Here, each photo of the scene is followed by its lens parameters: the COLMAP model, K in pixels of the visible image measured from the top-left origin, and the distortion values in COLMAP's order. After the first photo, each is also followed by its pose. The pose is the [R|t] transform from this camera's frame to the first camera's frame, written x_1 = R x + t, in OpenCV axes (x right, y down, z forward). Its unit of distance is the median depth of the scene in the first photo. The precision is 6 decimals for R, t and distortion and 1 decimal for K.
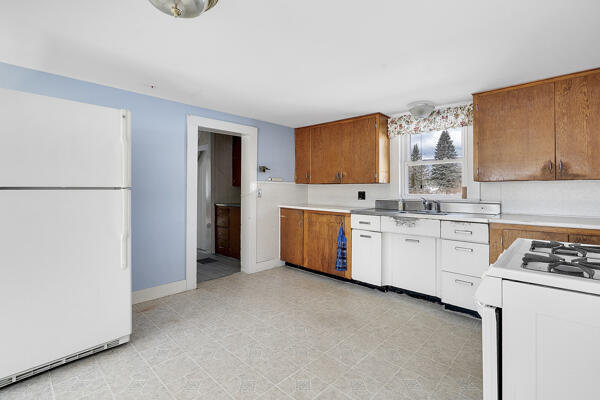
lens RADIAL K [[273.1, 0, 300.3], [0, 273.1, 193.7], [0, 0, 1]] dist [0.000026, 0.000635]
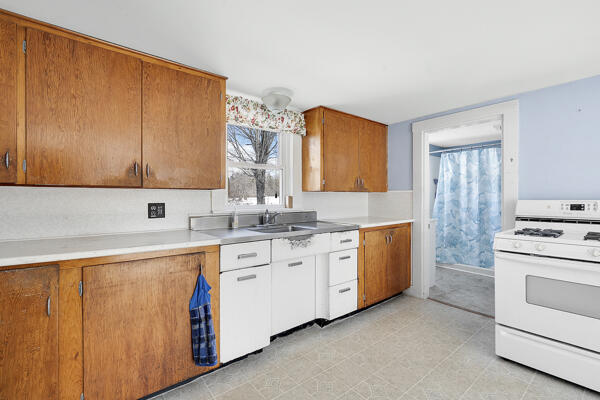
lens RADIAL K [[273.1, 0, 303.2], [0, 273.1, 199.6], [0, 0, 1]] dist [0.000026, 0.000635]
pose [[0.134392, -0.013384, 0.990838, -0.327949], [0.011896, 0.999859, 0.011893, -0.021862], [-0.990857, 0.010189, 0.134532, 0.763405]]
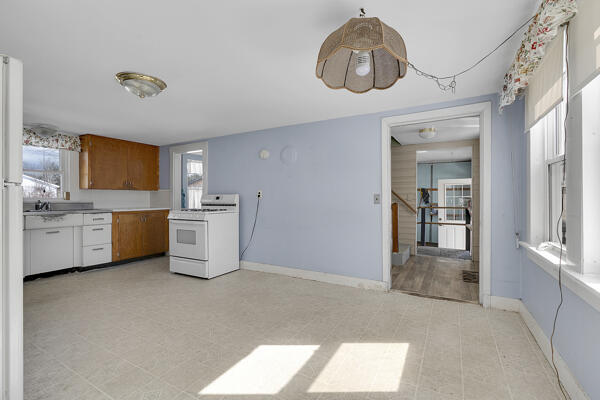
lens RADIAL K [[273.1, 0, 298.7], [0, 273.1, 198.7], [0, 0, 1]] dist [0.000026, 0.000635]
pose [[-0.229784, -0.007036, 0.973216, -0.992780], [0.006901, 0.999937, 0.008859, 0.005621], [-0.973217, 0.008752, -0.229721, 0.139033]]
